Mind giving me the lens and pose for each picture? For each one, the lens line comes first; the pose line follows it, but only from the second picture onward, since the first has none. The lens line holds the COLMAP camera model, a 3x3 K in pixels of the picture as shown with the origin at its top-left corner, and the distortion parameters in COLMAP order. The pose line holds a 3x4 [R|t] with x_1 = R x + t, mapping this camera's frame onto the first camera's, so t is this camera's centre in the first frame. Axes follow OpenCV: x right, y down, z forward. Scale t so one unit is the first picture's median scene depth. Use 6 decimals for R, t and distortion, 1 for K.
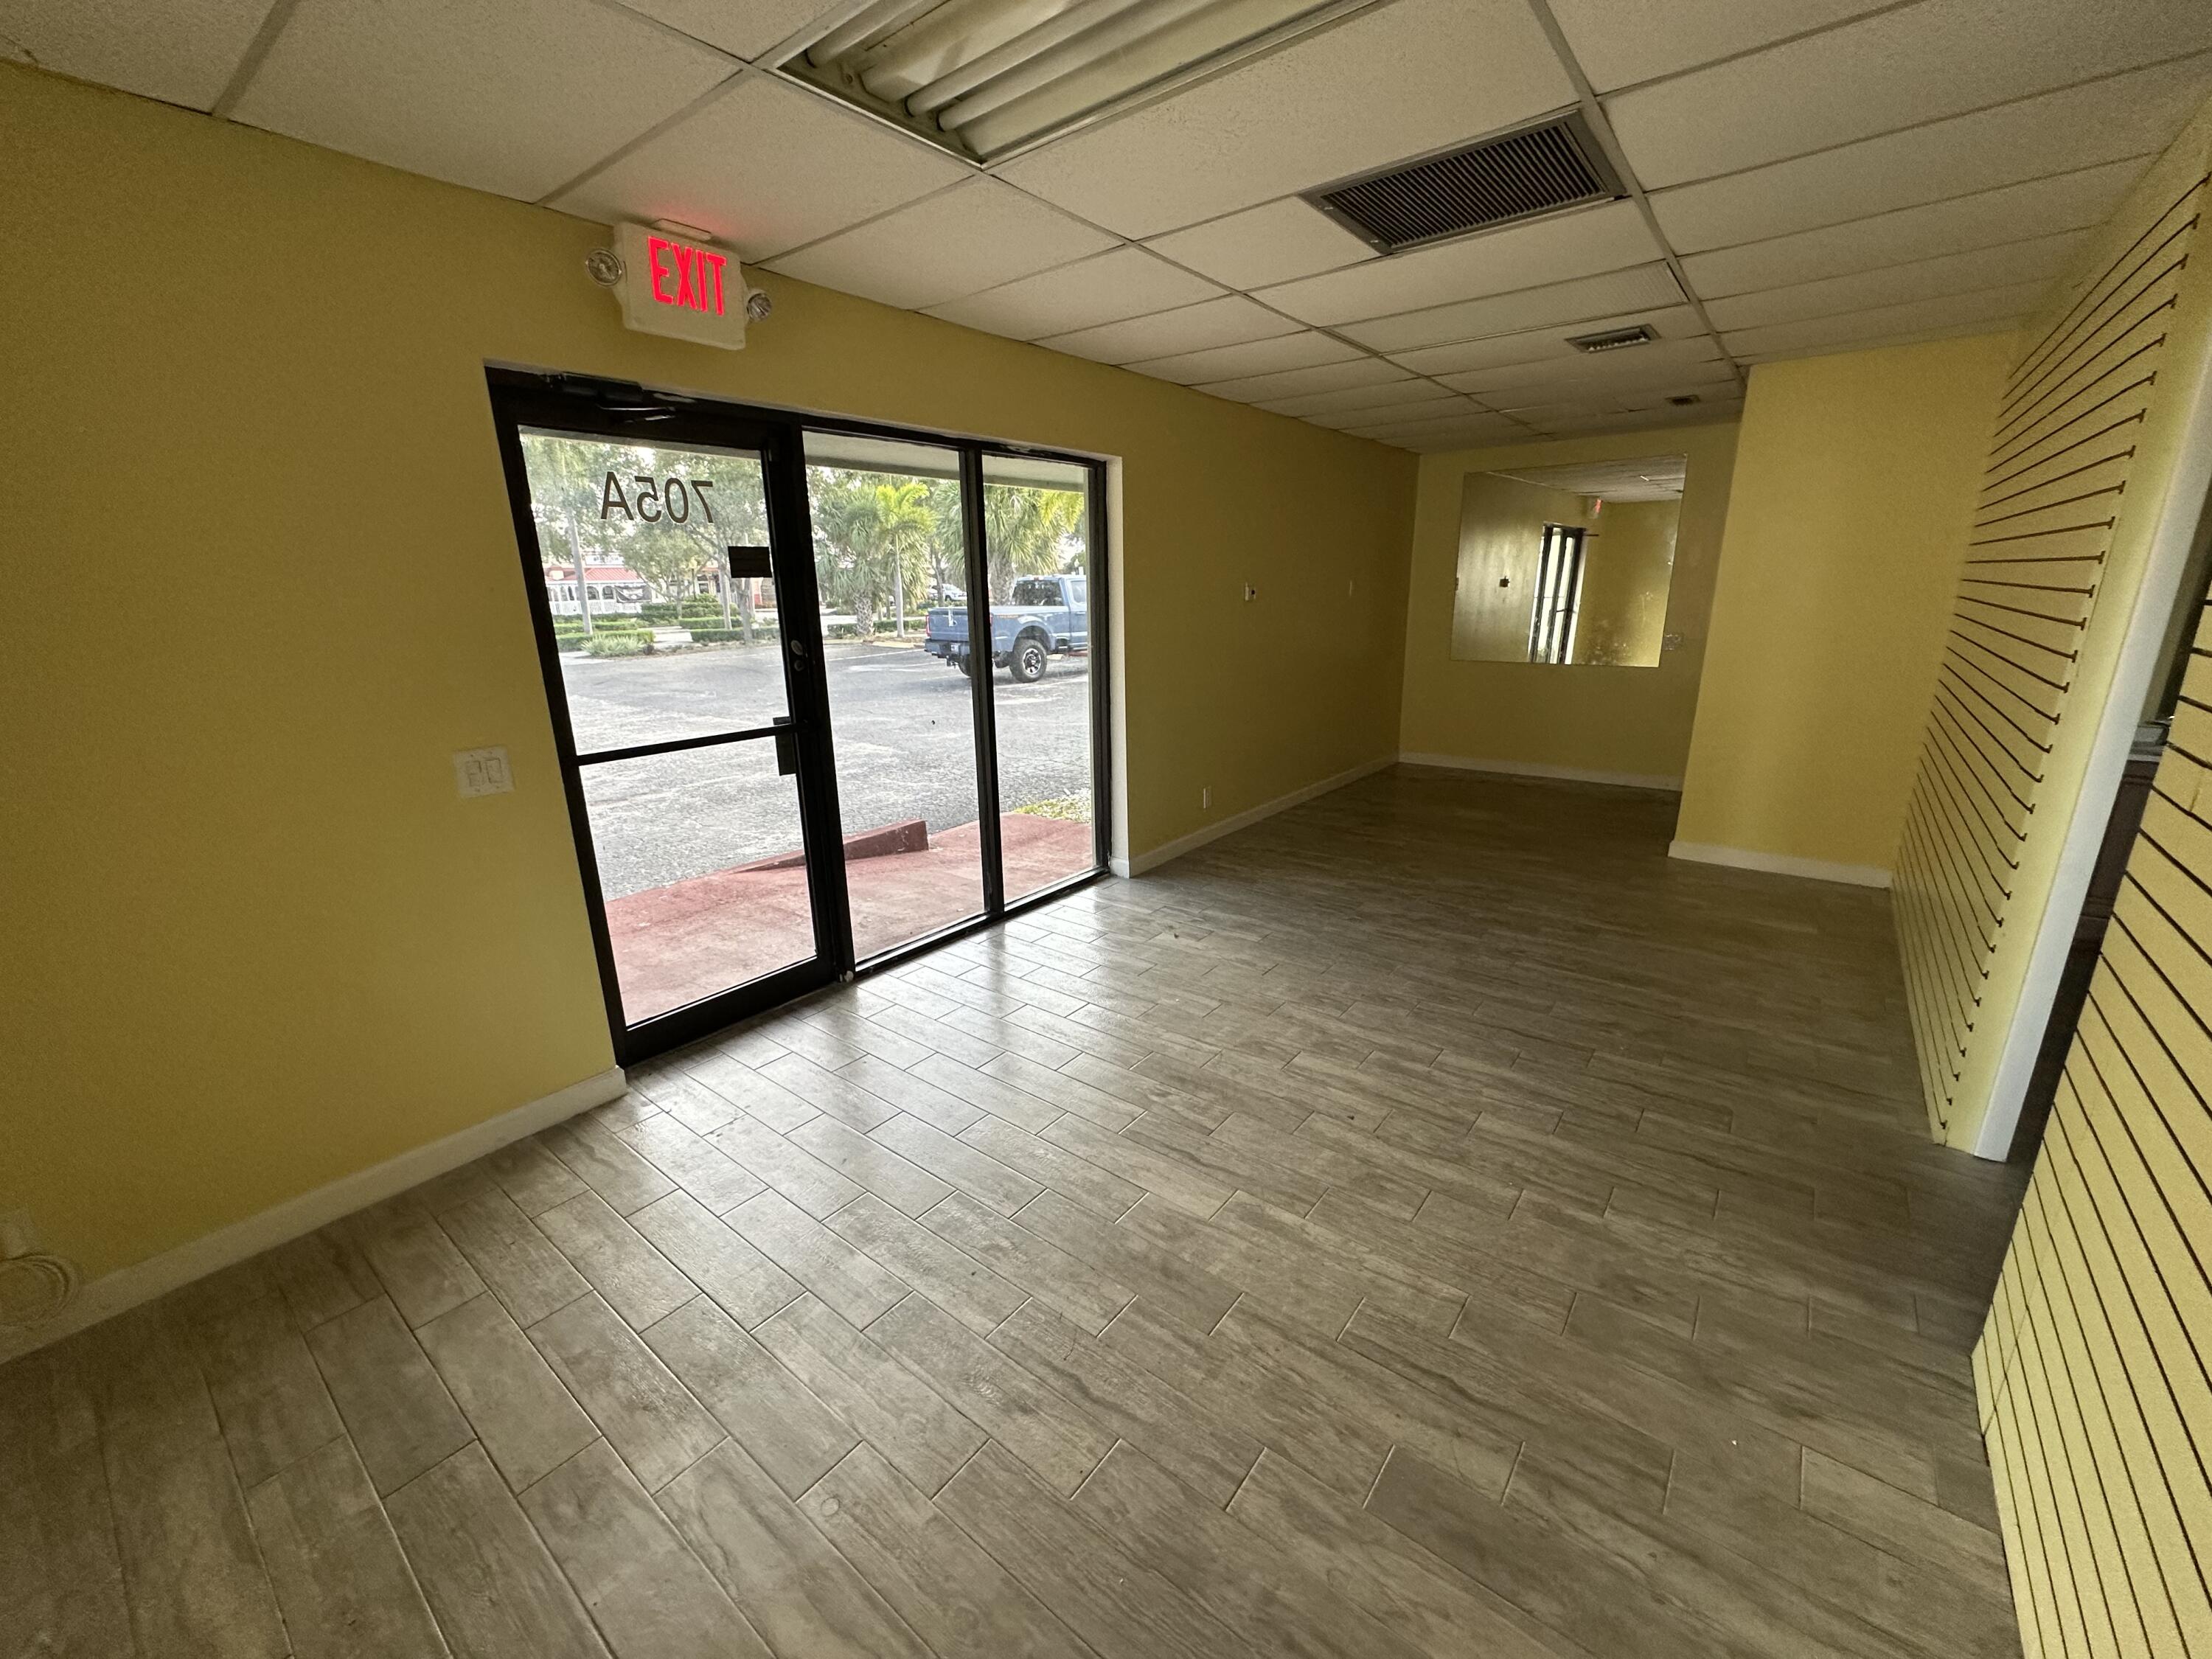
lens RADIAL K [[888.0, 0, 1106.0], [0, 888.0, 829.5], [0, 0, 1]] dist [-0.013945, -0.000177]
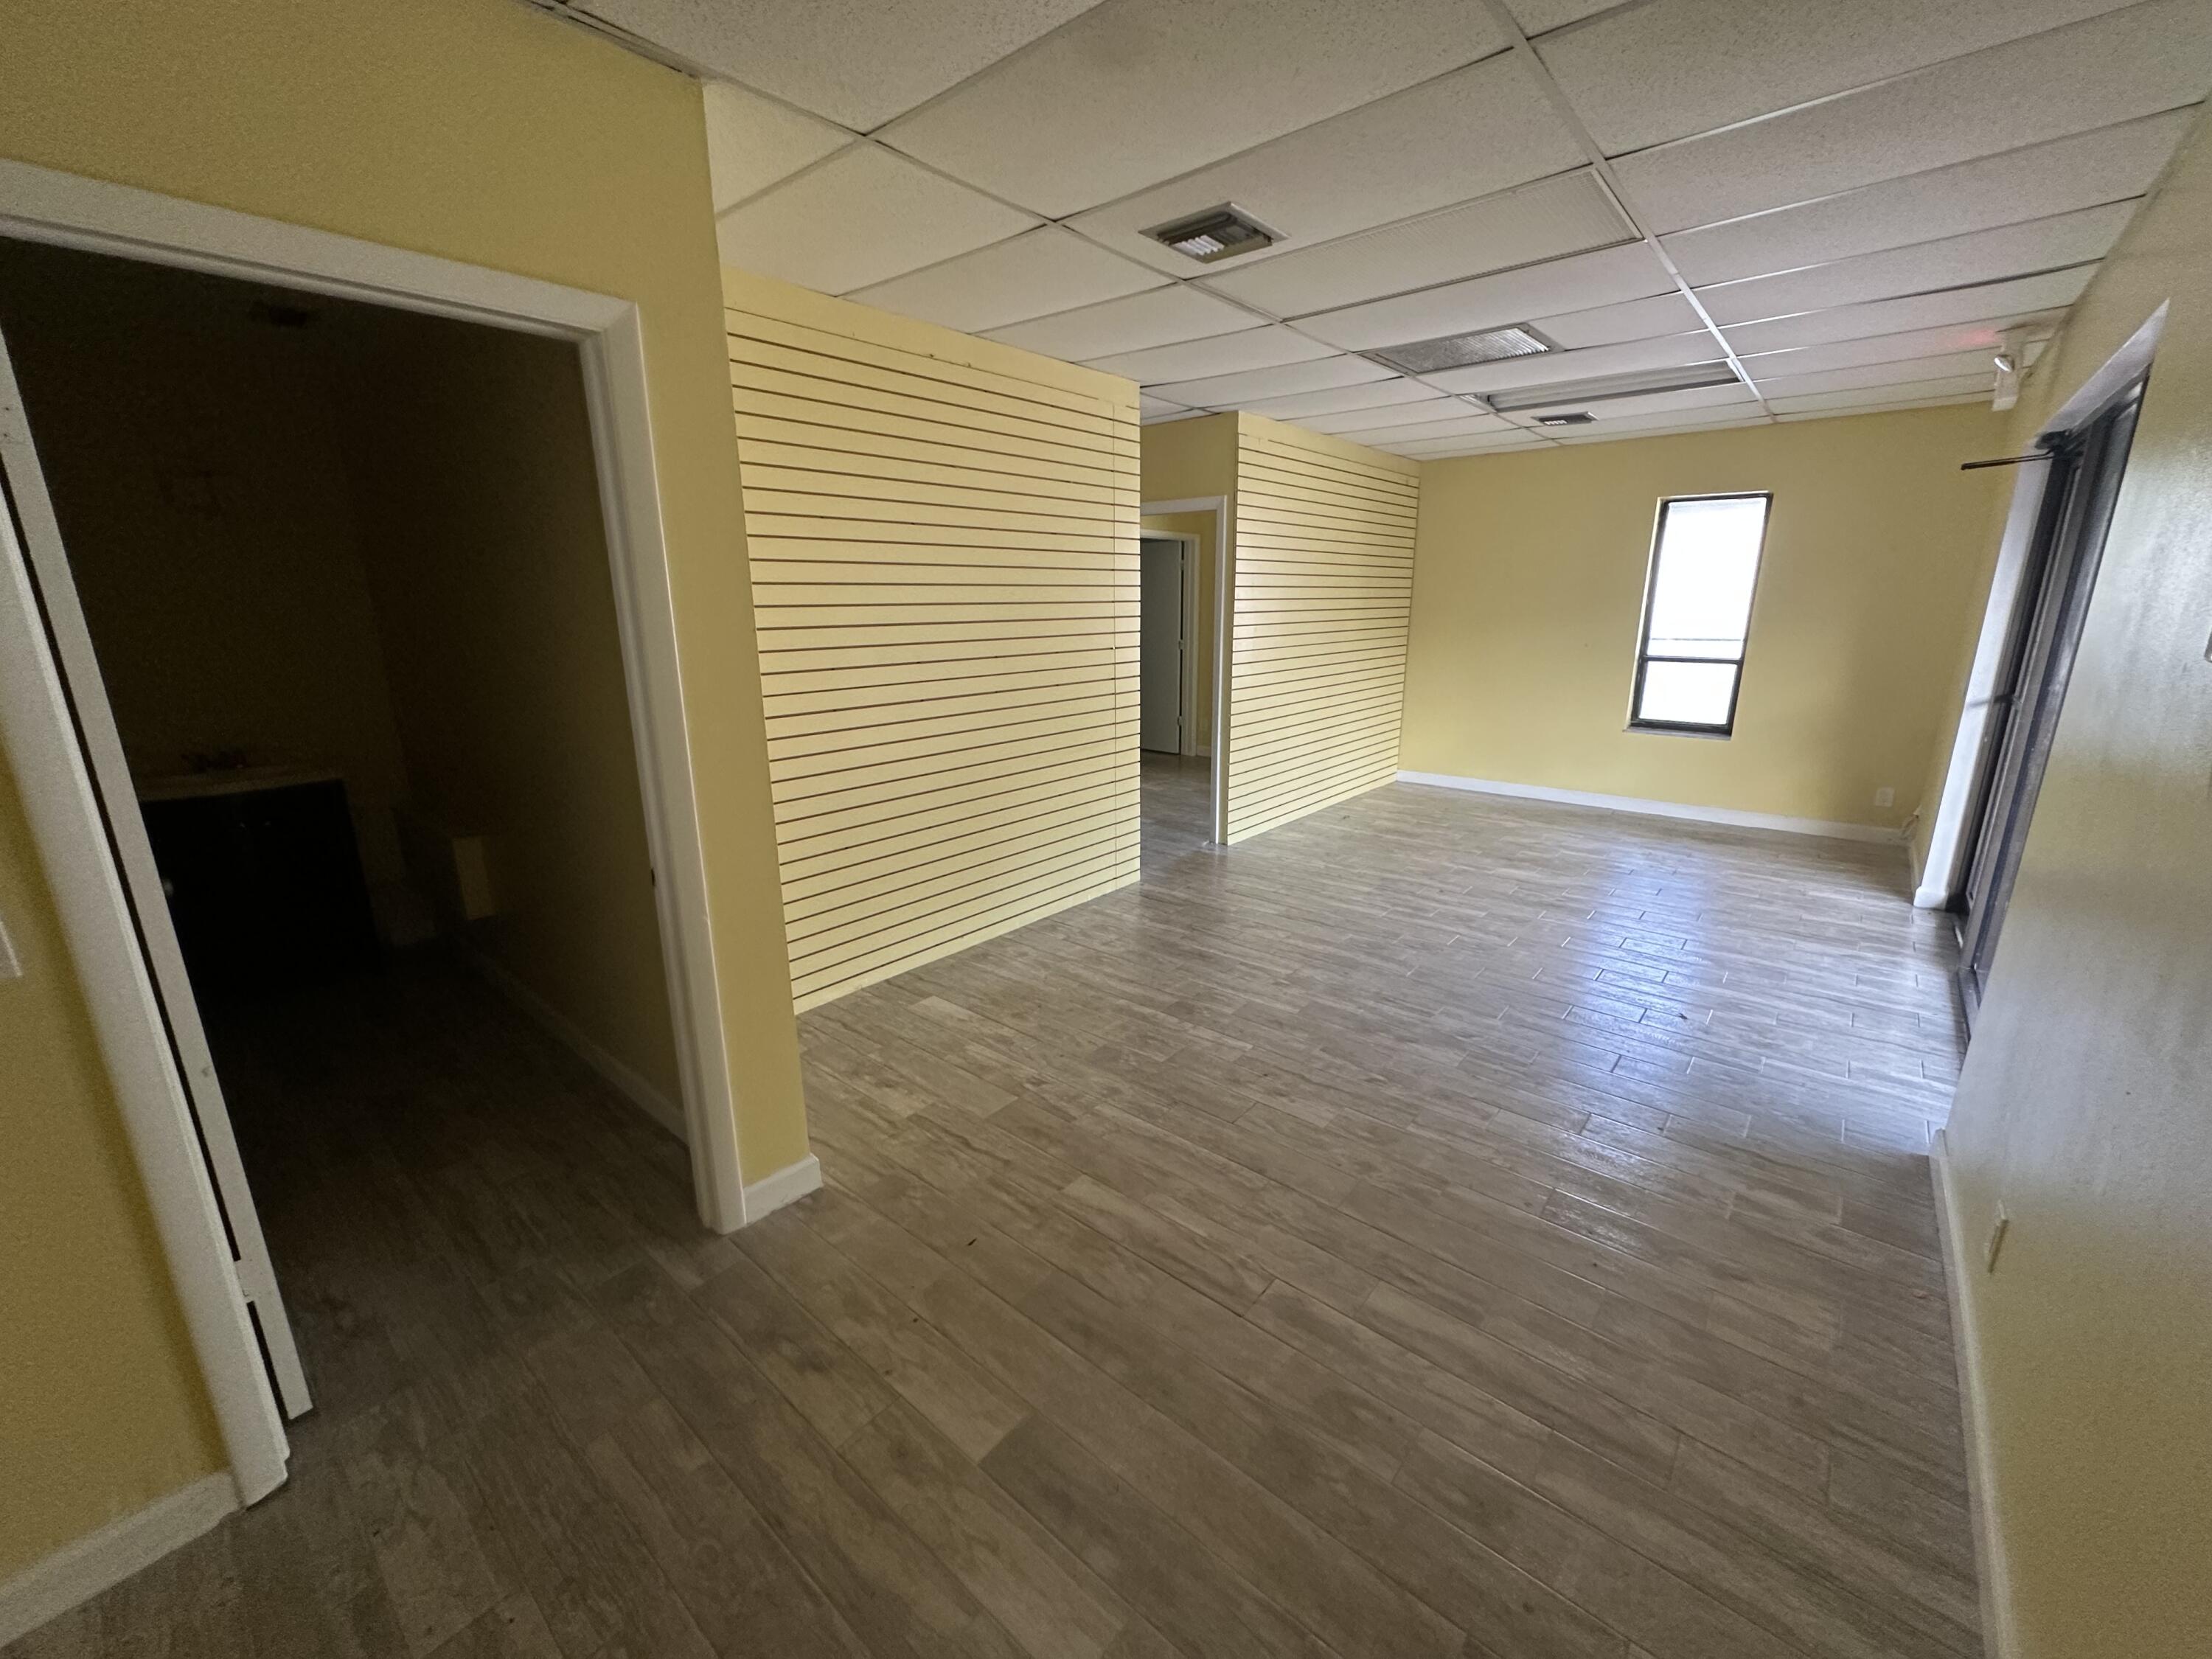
lens RADIAL K [[888.0, 0, 1106.0], [0, 888.0, 829.5], [0, 0, 1]] dist [-0.013945, -0.000177]
pose [[-0.999063, 0.020990, 0.037840, 0.673995], [0.037219, 0.862887, 0.504024, -0.535745], [-0.022073, 0.504960, -0.862860, 1.907533]]
